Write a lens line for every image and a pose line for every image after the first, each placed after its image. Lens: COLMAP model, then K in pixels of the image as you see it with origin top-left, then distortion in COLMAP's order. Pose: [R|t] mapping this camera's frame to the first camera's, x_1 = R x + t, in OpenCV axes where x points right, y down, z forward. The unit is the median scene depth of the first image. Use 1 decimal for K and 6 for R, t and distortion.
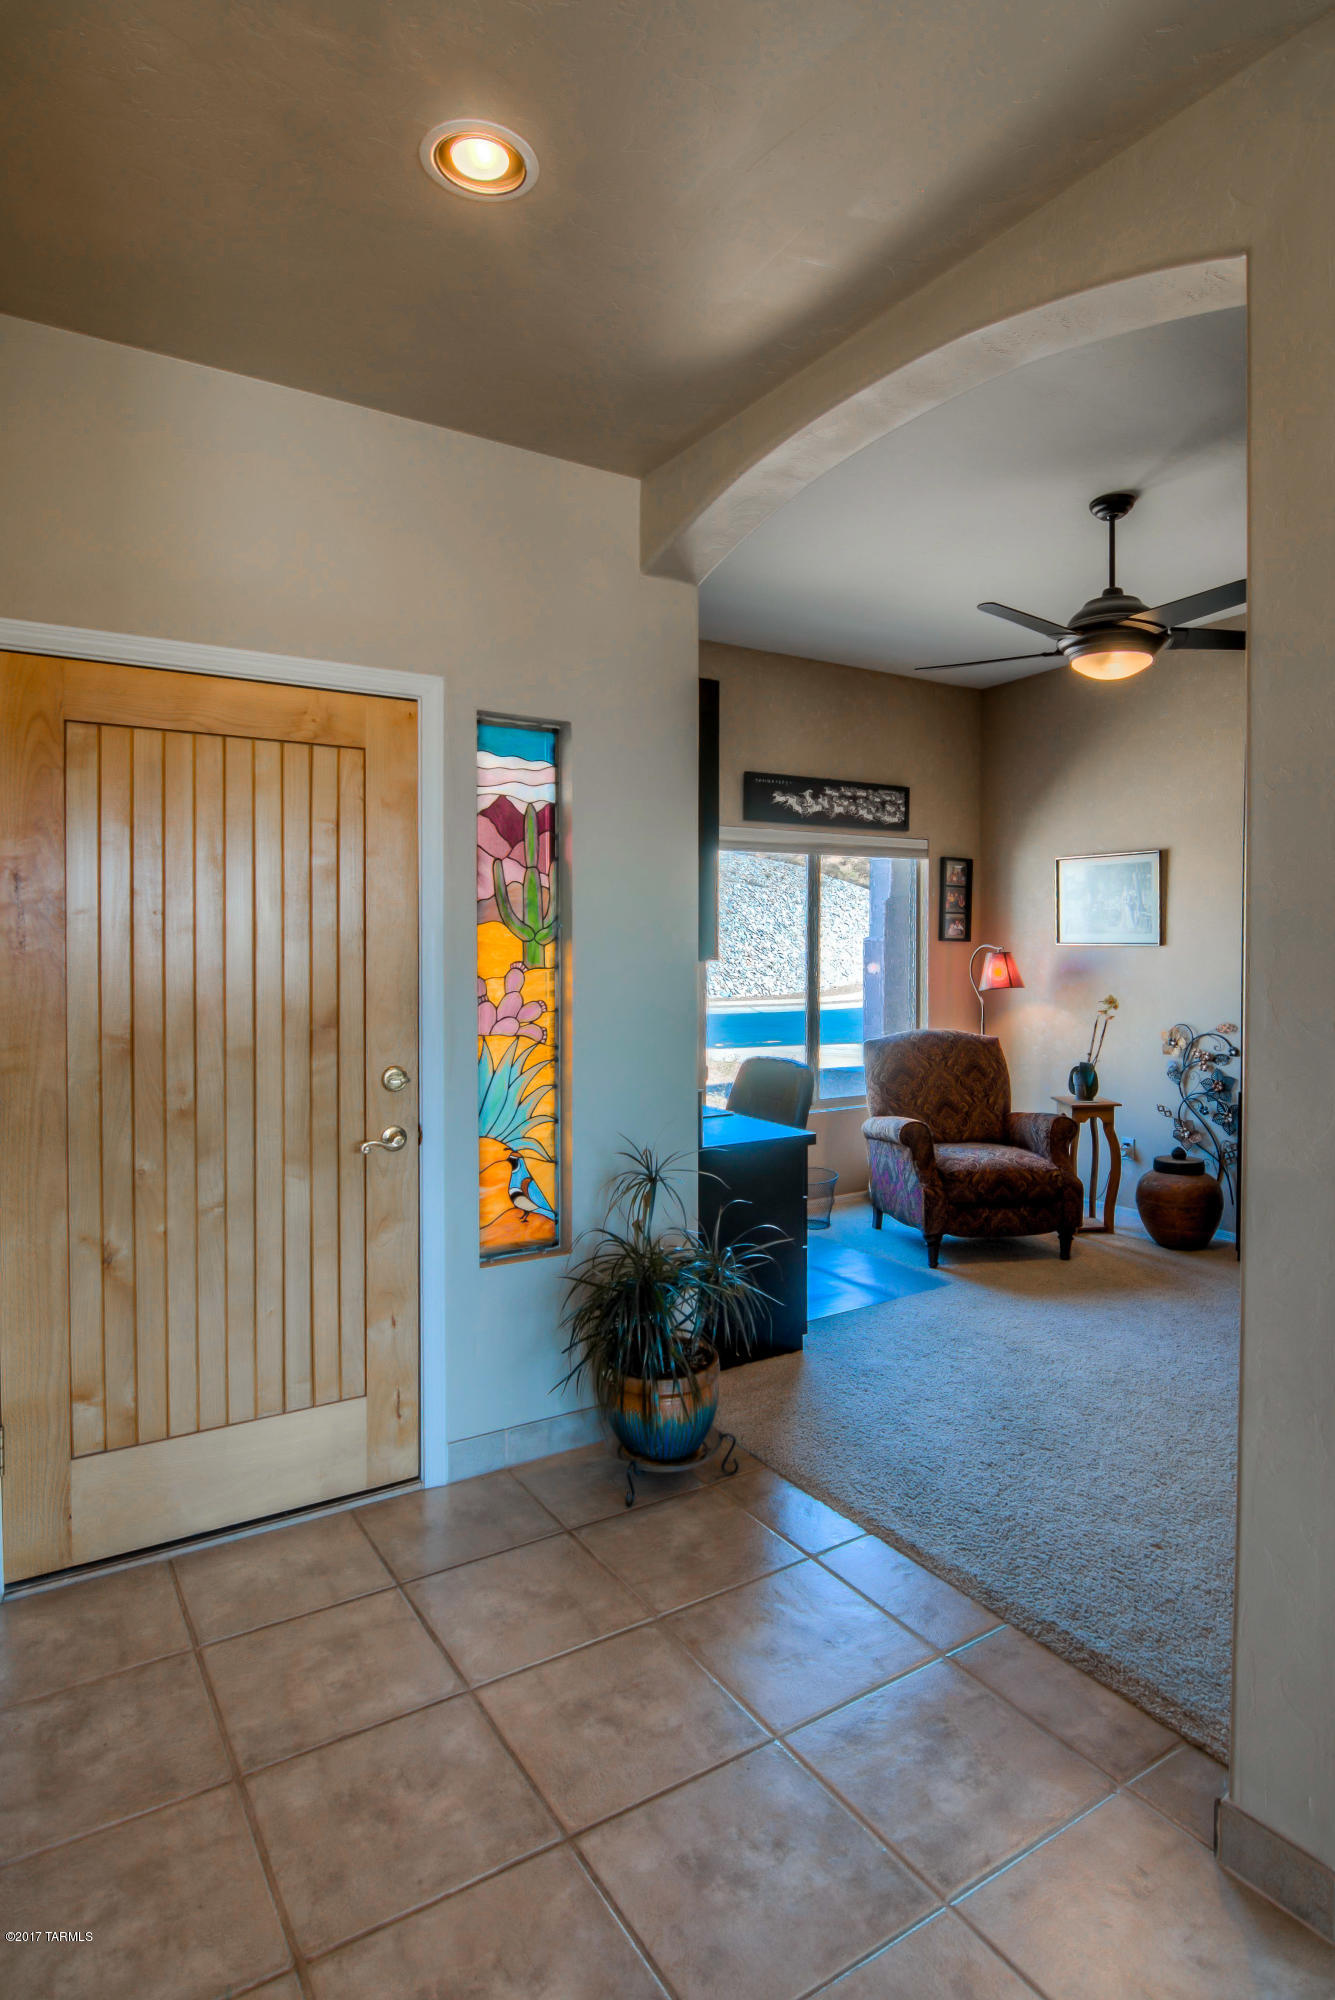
lens RADIAL K [[1089.4, 0, 674.2], [0, 1089.4, 956.5], [0, 0, 1]] dist [0.001450, 0.000049]
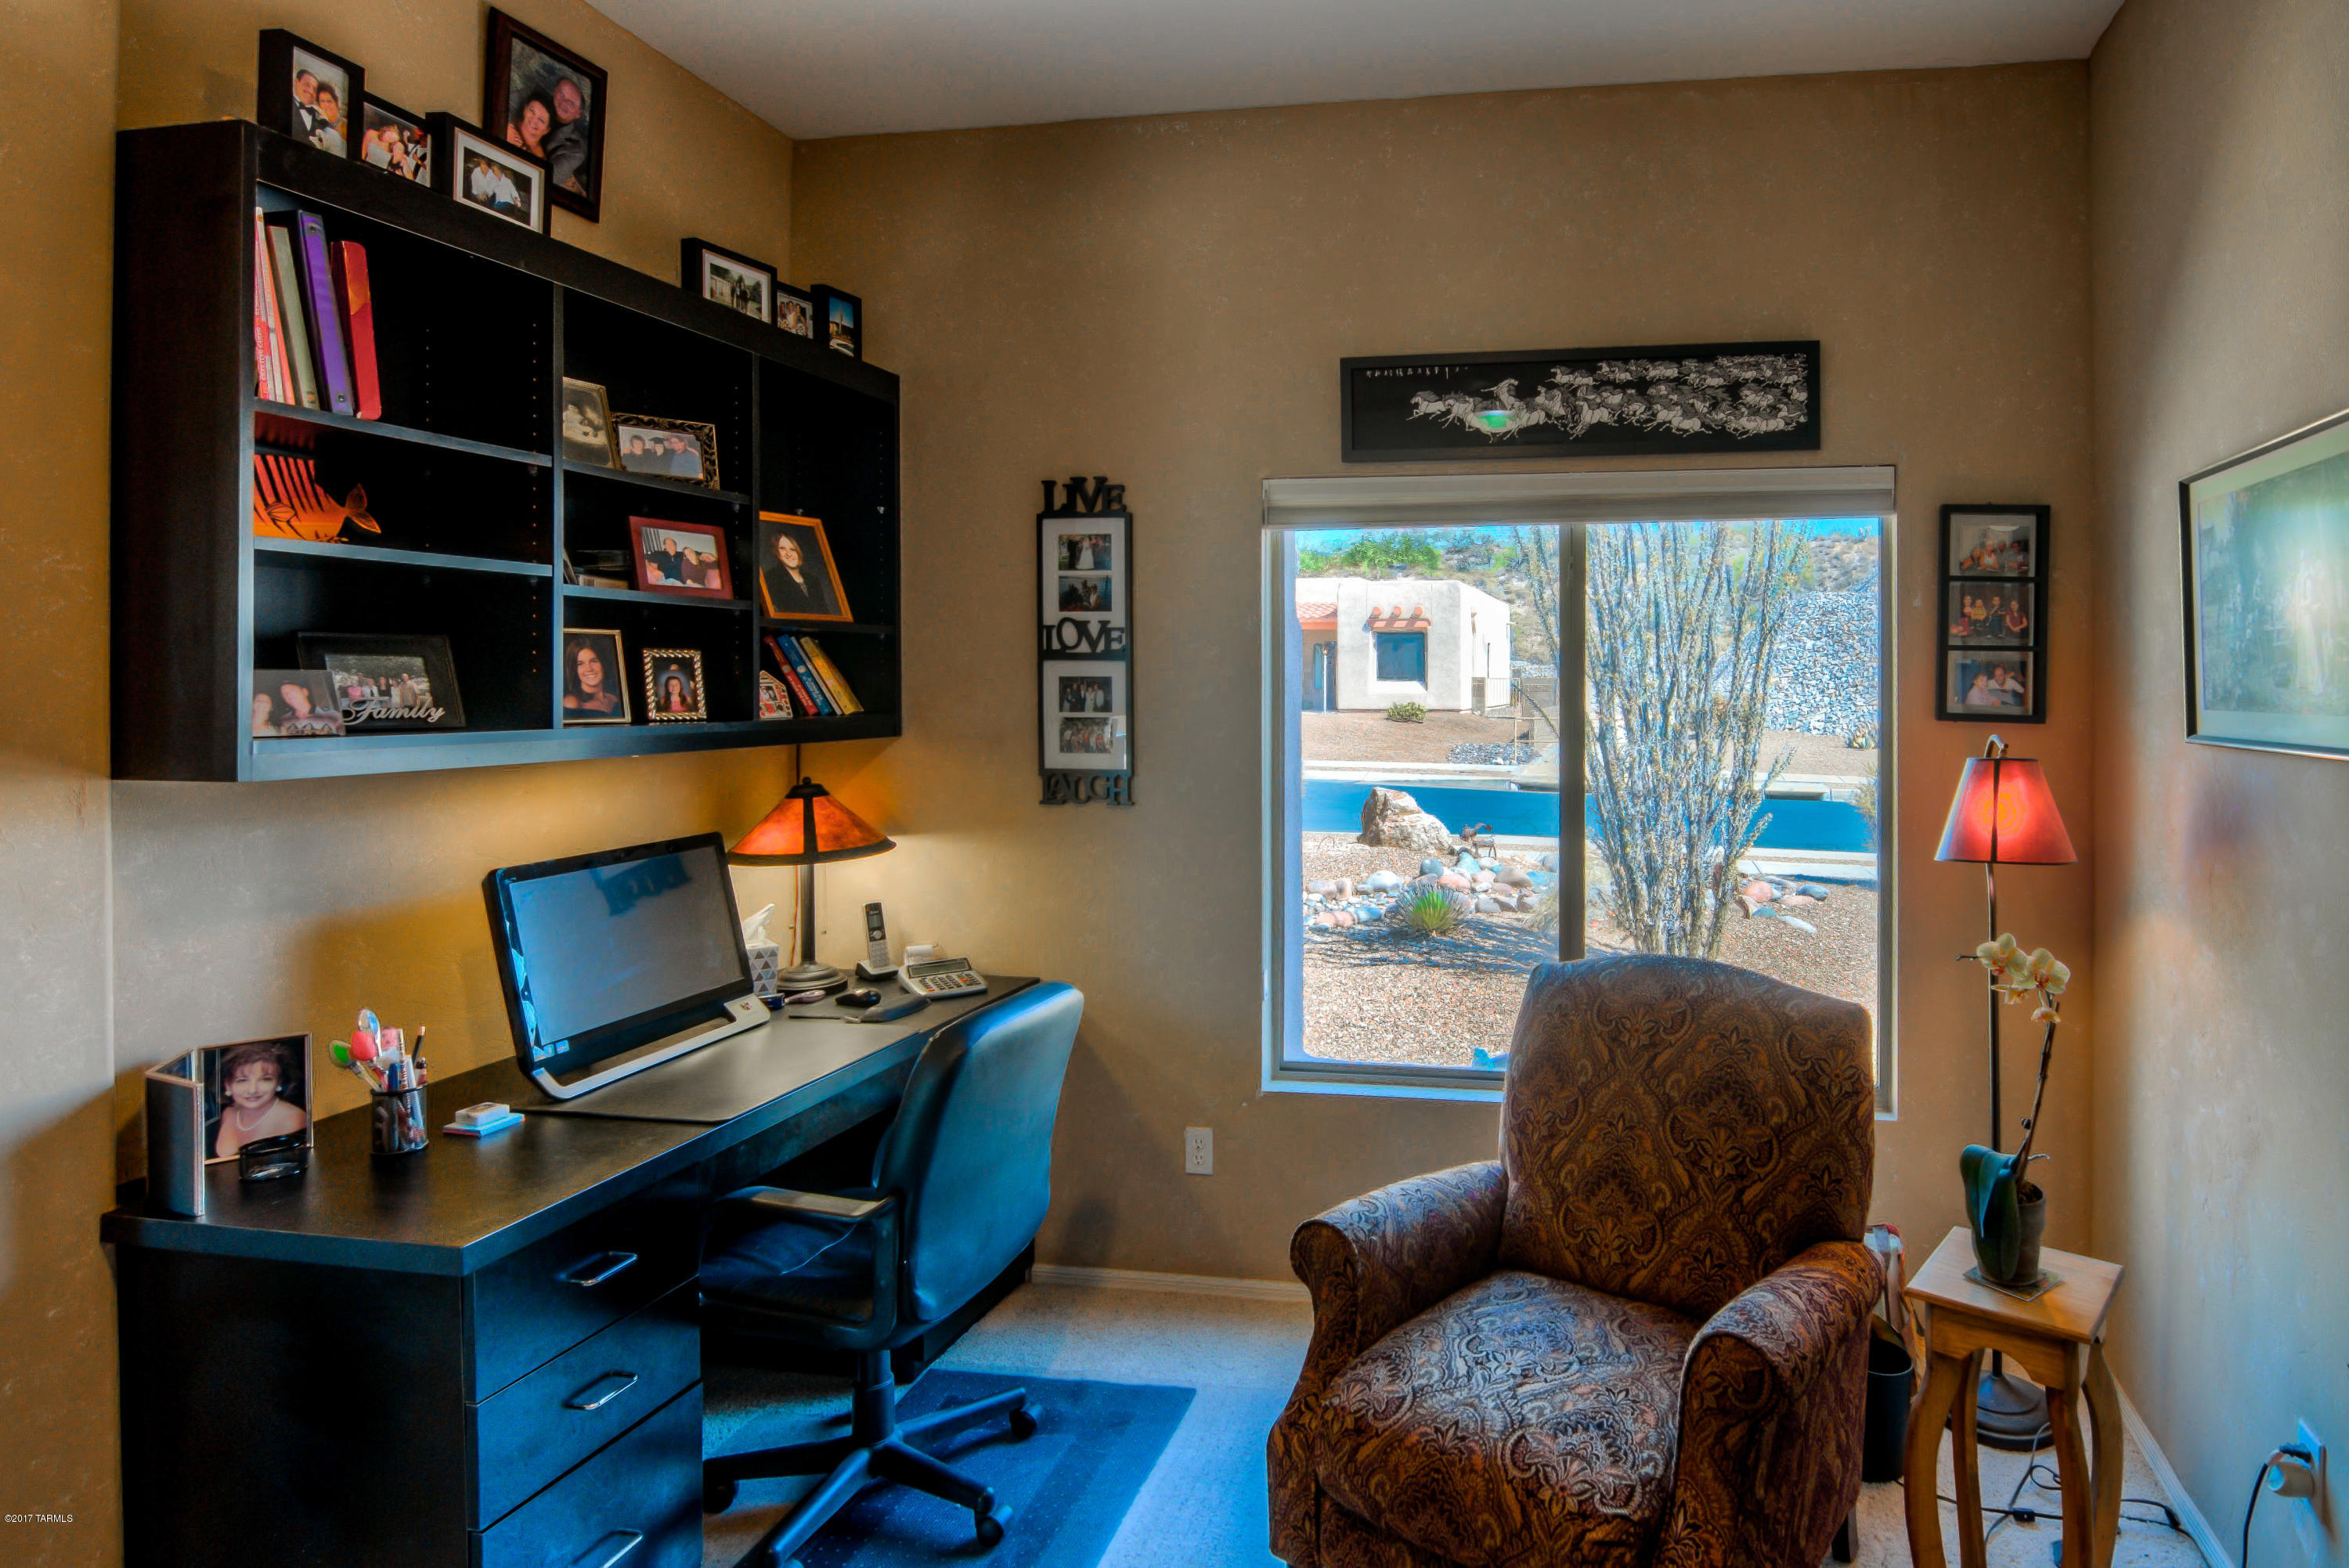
lens RADIAL K [[1279.4, 0, 1566.6], [0, 1279.4, 678.4], [0, 0, 1]] dist [0.001450, 0.000049]
pose [[0.760289, 0.000781, -0.649584, 0.504397], [-0.014159, 0.999782, -0.015370, -0.023405], [0.649430, 0.020883, 0.760134, 0.645592]]
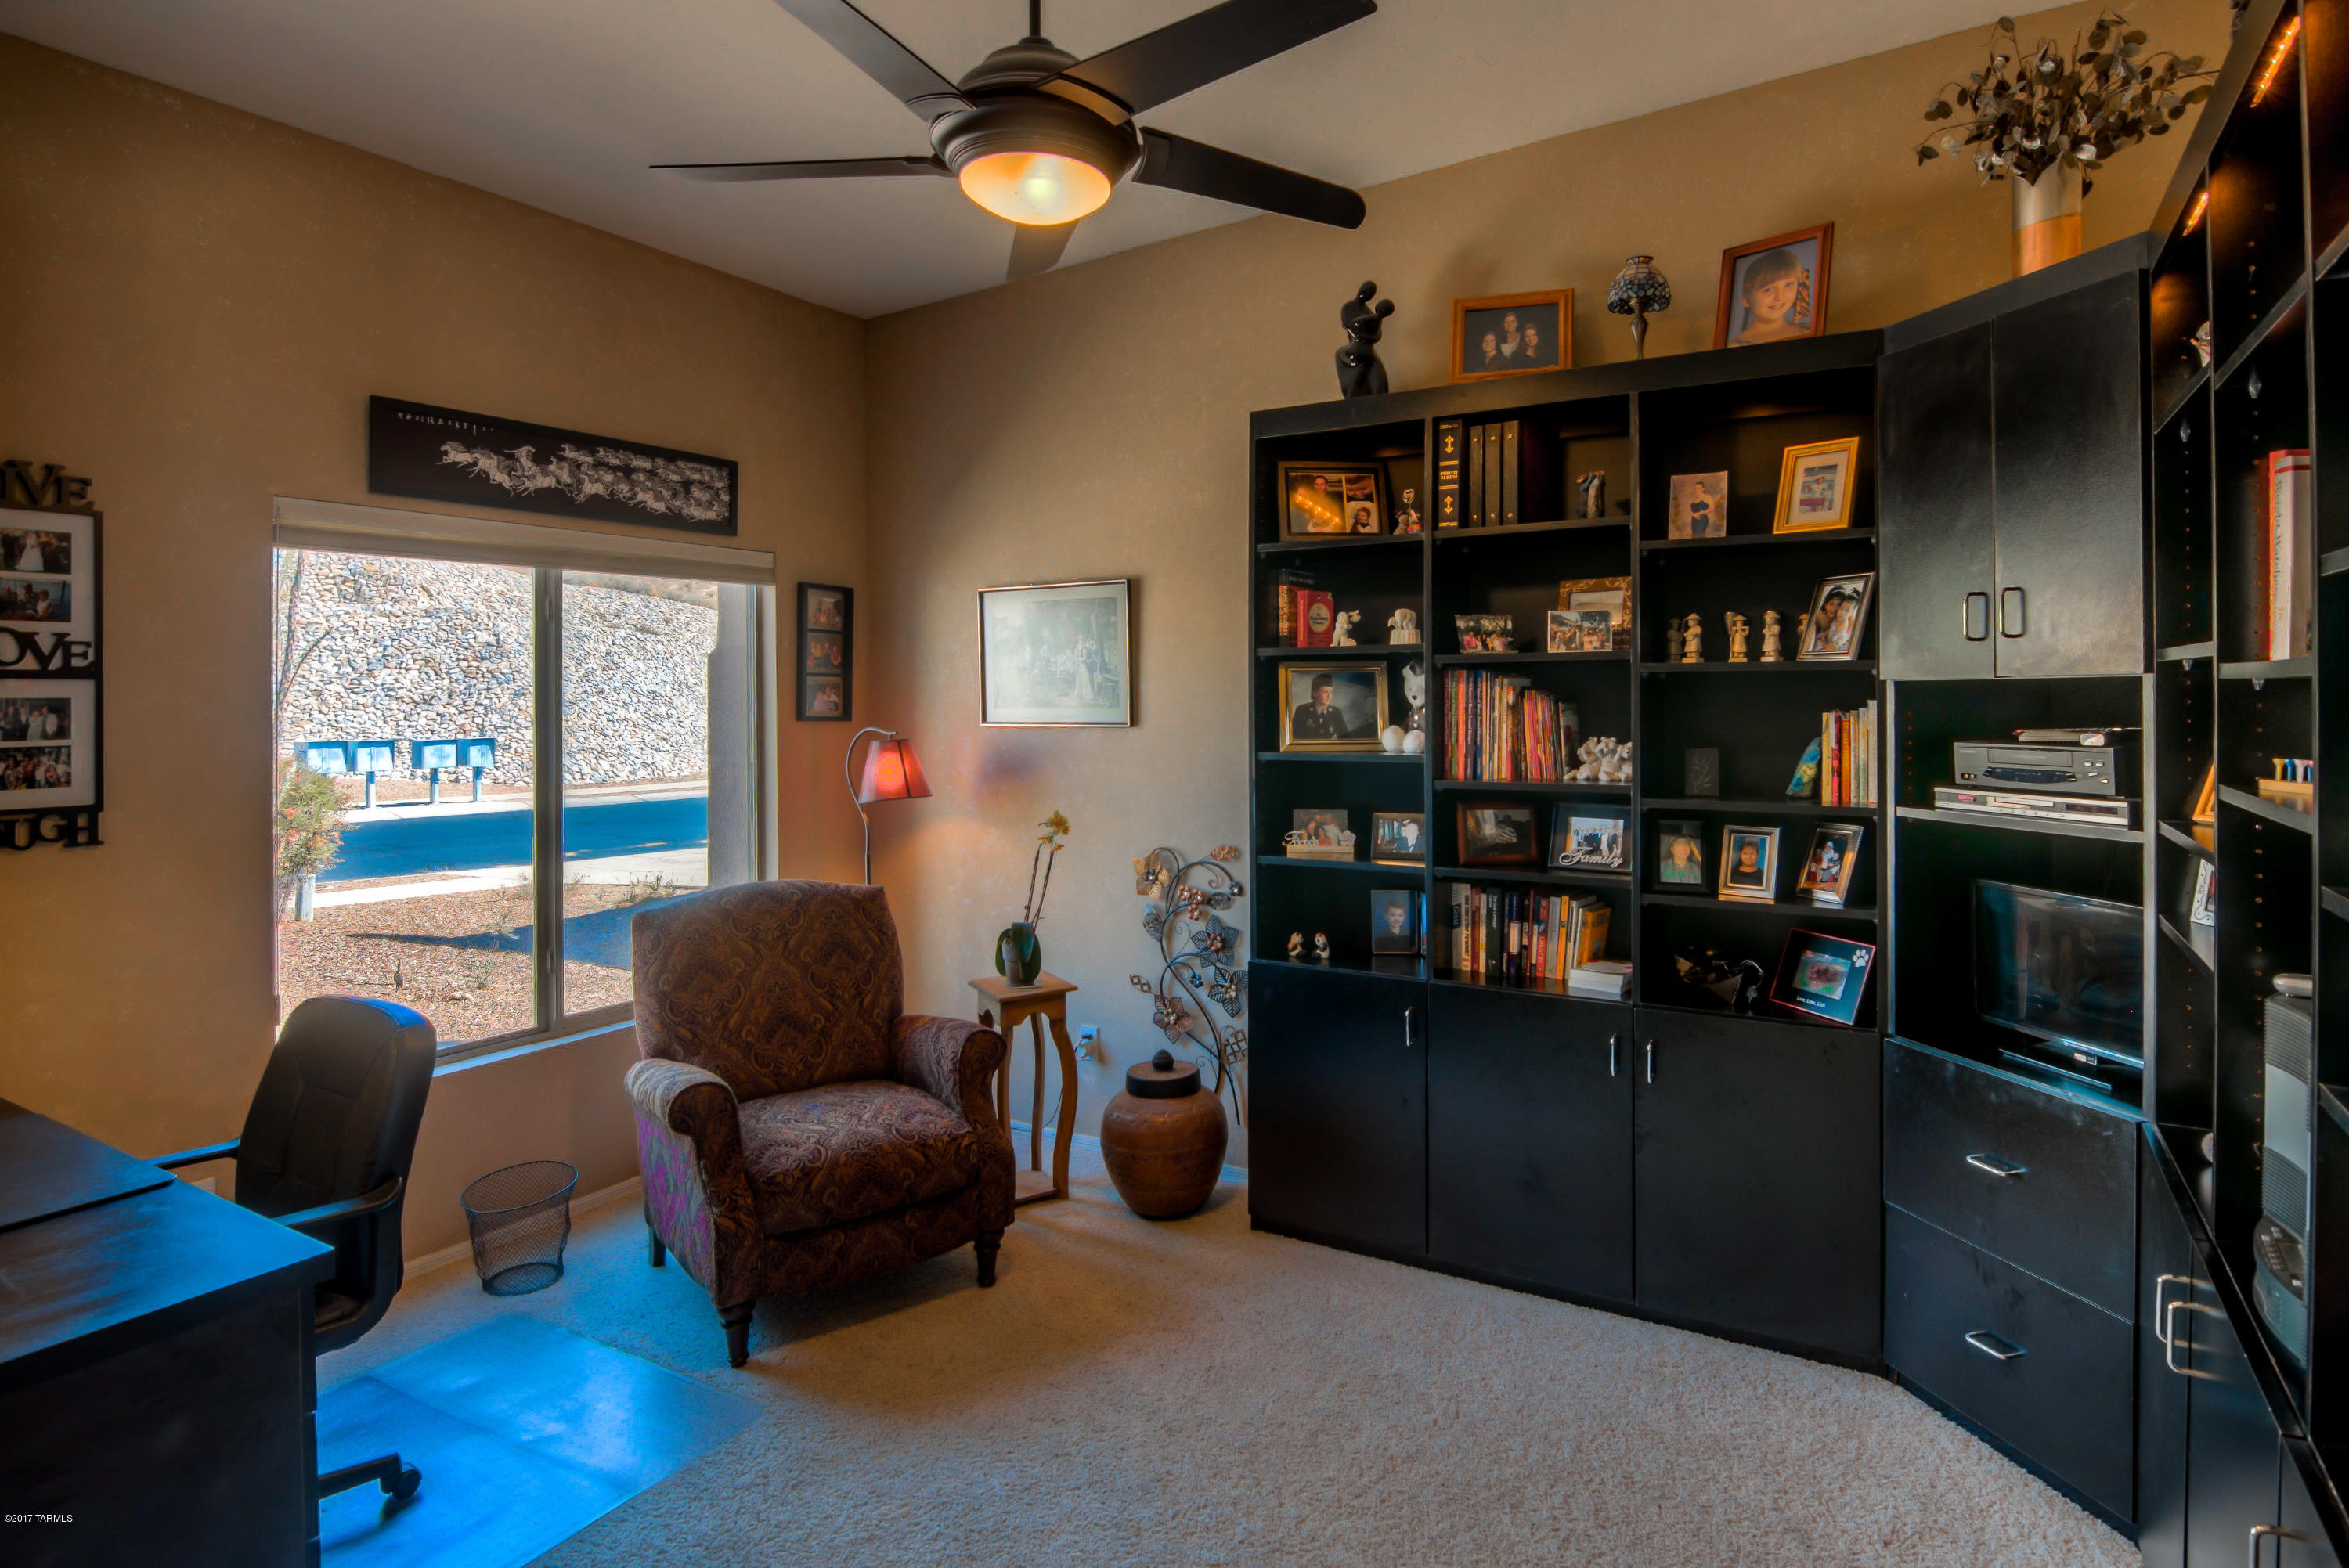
lens RADIAL K [[1252.4, 0, 1168.5], [0, 1252.4, 688.5], [0, 0, 1]] dist [-0.002699, -0.011680]
pose [[0.900831, -0.005167, 0.434139, 0.146566], [0.015489, 0.999675, -0.020243, -0.017364], [-0.433894, 0.024960, 0.900618, 0.327239]]
